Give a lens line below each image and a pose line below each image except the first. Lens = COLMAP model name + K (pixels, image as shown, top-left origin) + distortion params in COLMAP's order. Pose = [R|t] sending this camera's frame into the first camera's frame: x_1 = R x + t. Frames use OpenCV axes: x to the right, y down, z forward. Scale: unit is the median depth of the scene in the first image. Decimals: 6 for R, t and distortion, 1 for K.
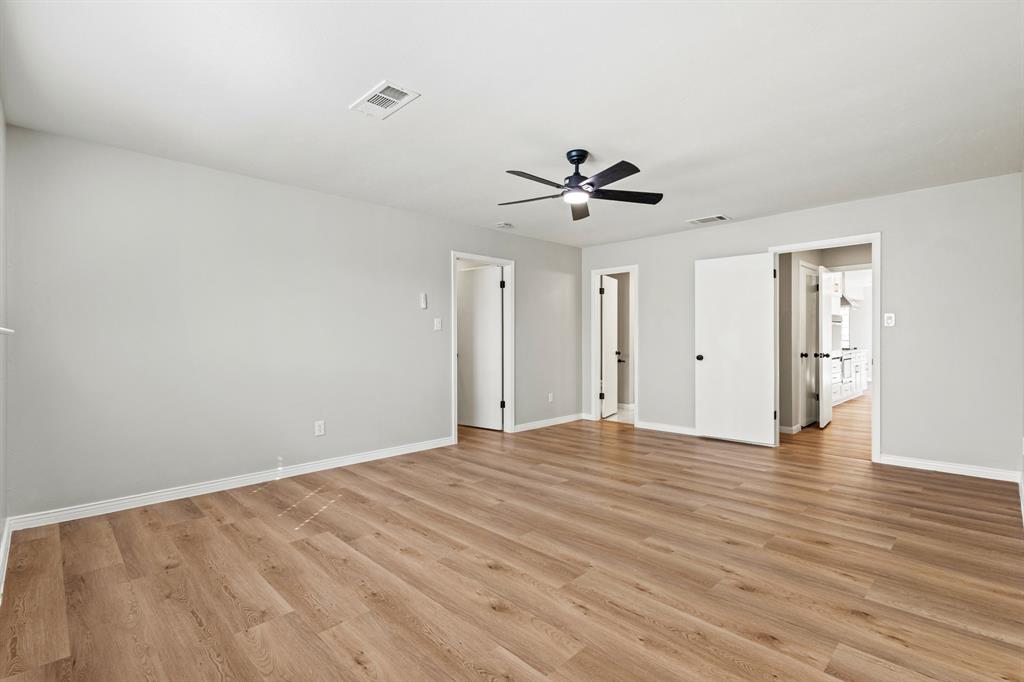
lens RADIAL K [[480.0, 0, 512.0], [0, 480.0, 339.7], [0, 0, 1]] dist [0.013330, -0.003805]
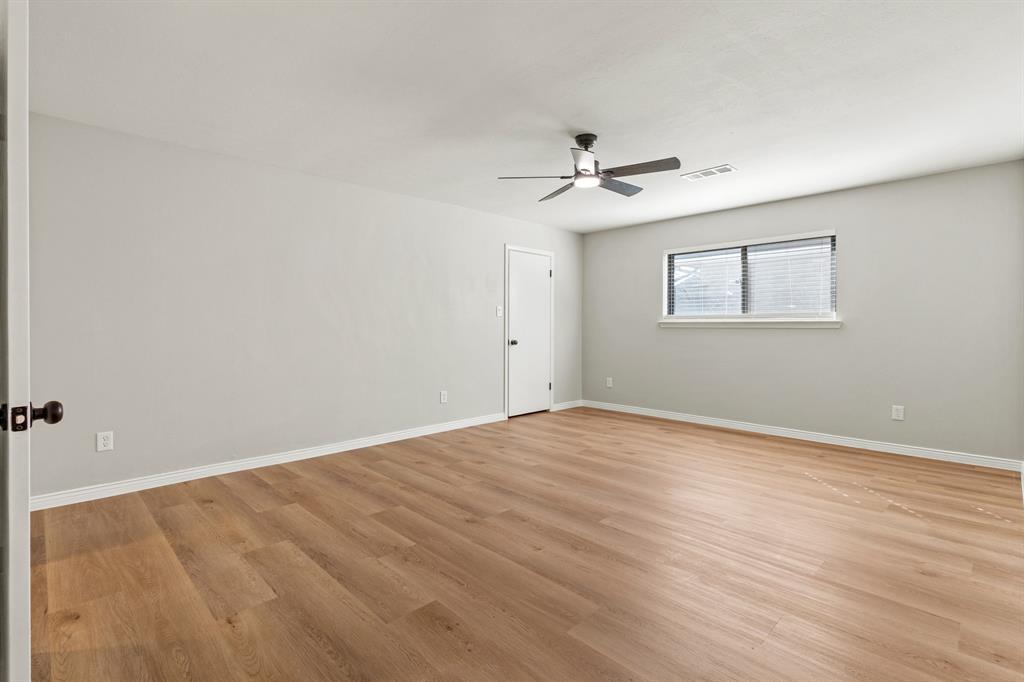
lens RADIAL K [[480.0, 0, 513.3], [0, 480.0, 335.4], [0, 0, 1]] dist [0.013330, -0.003805]
pose [[-0.999987, 0.003033, -0.004097, 0.260085], [0.002923, 0.999644, 0.026514, -0.005530], [0.004175, 0.026502, -0.999640, 1.779119]]
